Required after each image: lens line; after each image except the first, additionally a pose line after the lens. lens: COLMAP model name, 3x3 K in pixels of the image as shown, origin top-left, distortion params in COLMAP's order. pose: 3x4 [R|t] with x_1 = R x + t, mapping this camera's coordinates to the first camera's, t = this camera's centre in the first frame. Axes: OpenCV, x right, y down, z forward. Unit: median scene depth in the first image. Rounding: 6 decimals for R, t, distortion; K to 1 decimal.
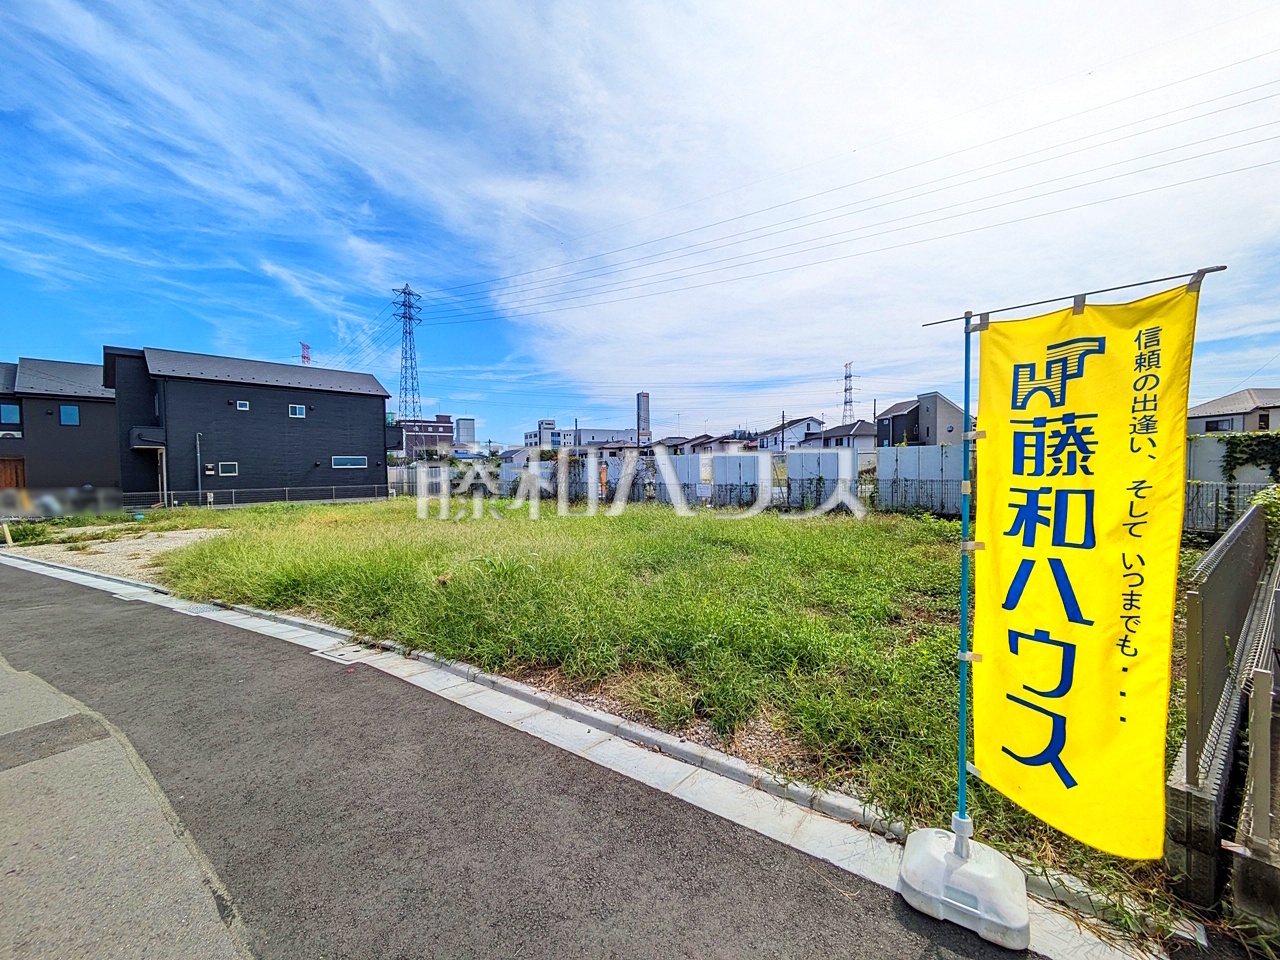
lens RADIAL K [[524.1, 0, 611.9], [0, 524.1, 480.1], [0, 0, 1]] dist [-0.005586, 0.004127]
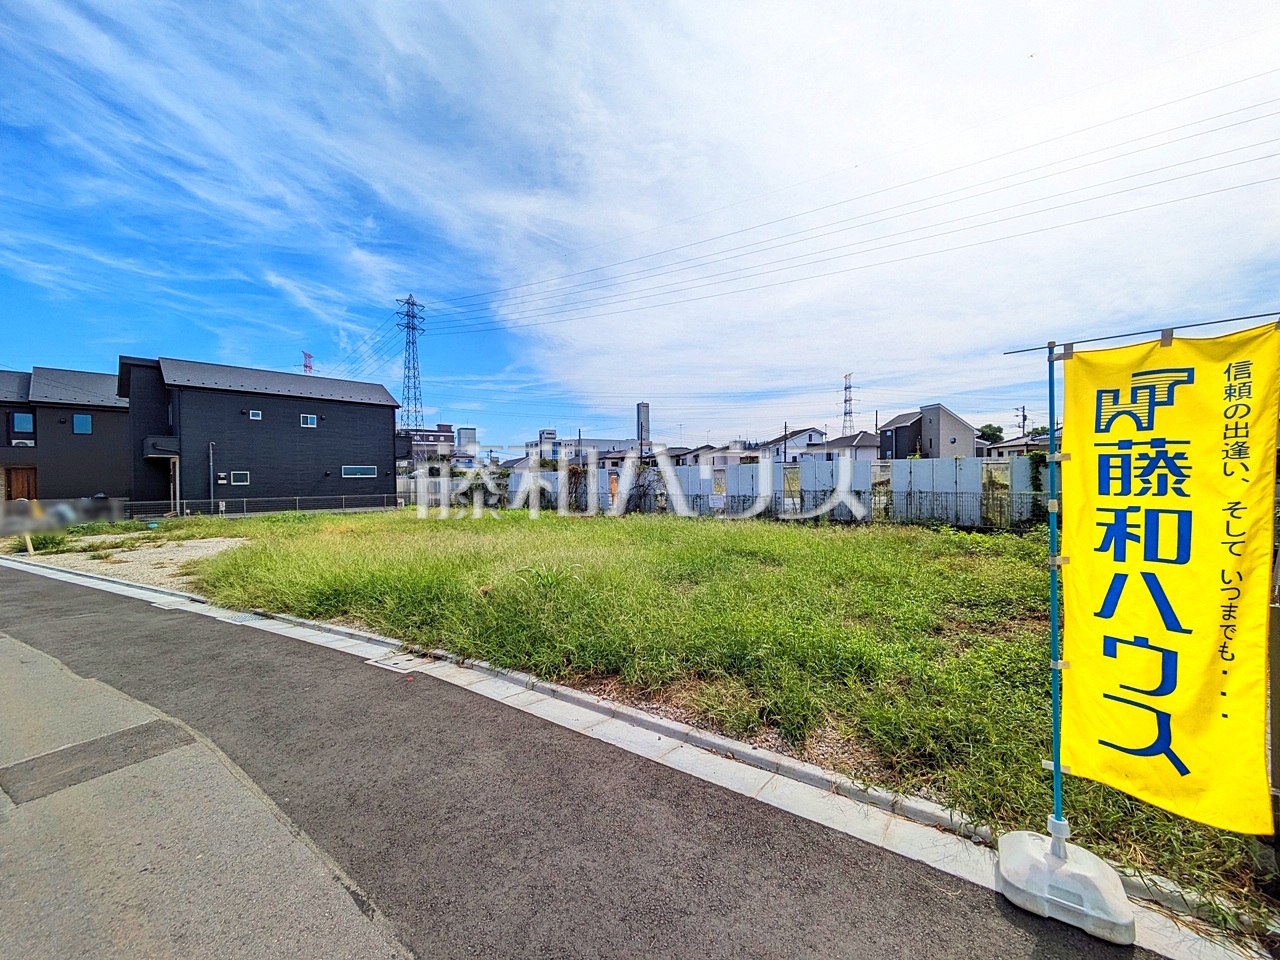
lens RADIAL K [[524.1, 0, 611.3], [0, 524.1, 472.4], [0, 0, 1]] dist [-0.005586, 0.004127]
pose [[0.999994, 0.003468, 0.000518, -0.117249], [-0.003449, 0.999429, -0.033599, -0.006373], [-0.000635, 0.033597, 0.999435, -0.038126]]
